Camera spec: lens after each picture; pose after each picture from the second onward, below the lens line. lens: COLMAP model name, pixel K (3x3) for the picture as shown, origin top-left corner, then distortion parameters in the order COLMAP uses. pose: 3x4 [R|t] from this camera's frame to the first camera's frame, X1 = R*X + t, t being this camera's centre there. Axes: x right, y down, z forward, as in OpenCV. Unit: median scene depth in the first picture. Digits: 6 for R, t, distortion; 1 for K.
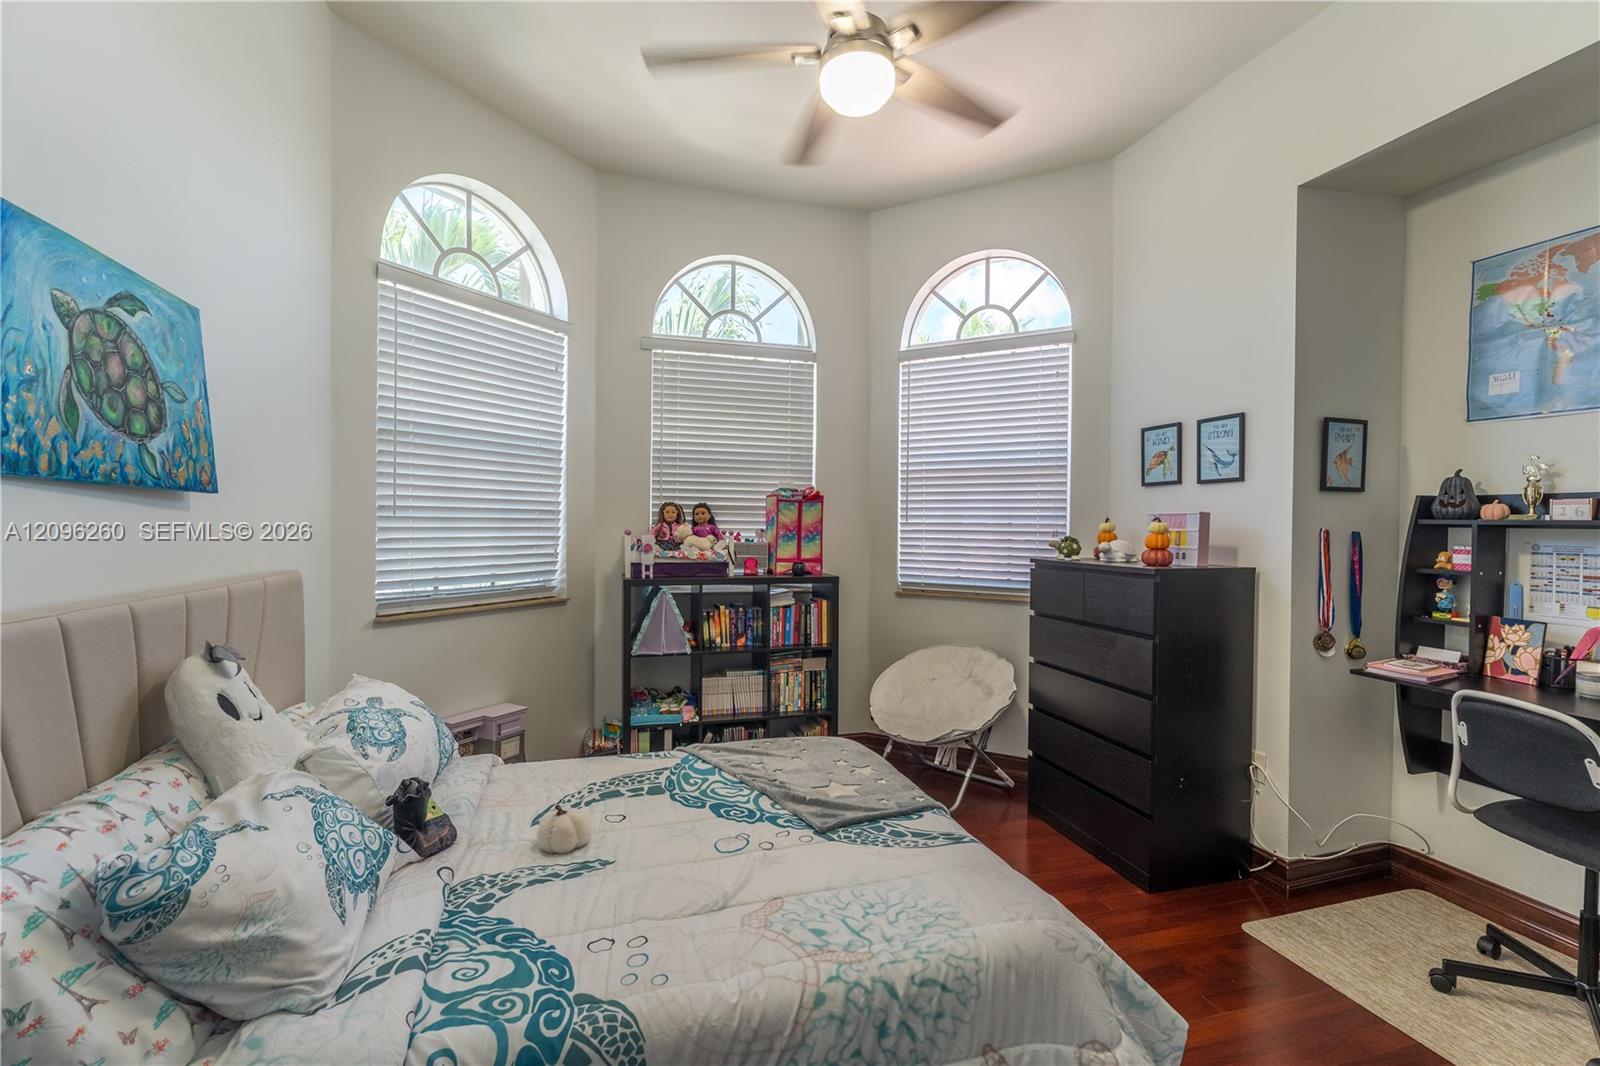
lens RADIAL K [[709.8, 0, 799.8], [0, 709.8, 531.0], [0, 0, 1]] dist [-0.006787, 0.001028]
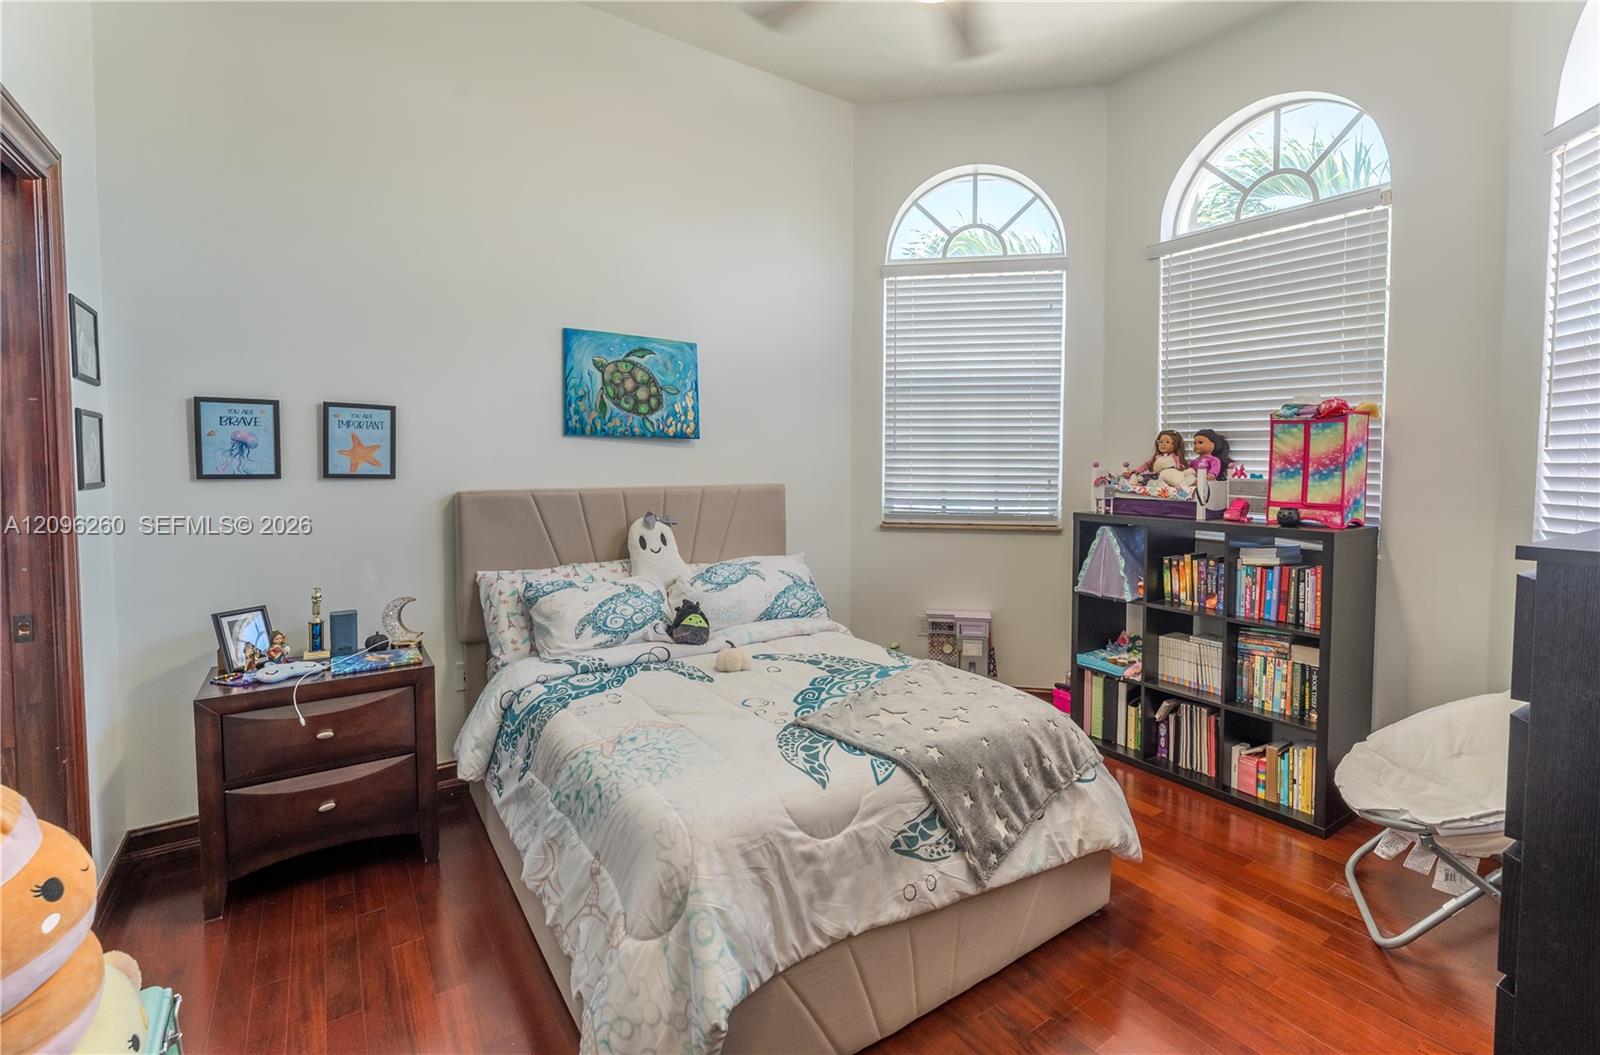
lens RADIAL K [[709.8, 0, 792.6], [0, 709.8, 488.7], [0, 0, 1]] dist [-0.006787, 0.001028]
pose [[0.313575, 0.035254, -0.948909, 0.534454], [-0.010927, 0.999378, 0.033518, 0.007050], [0.949501, -0.000141, 0.313765, 0.317556]]
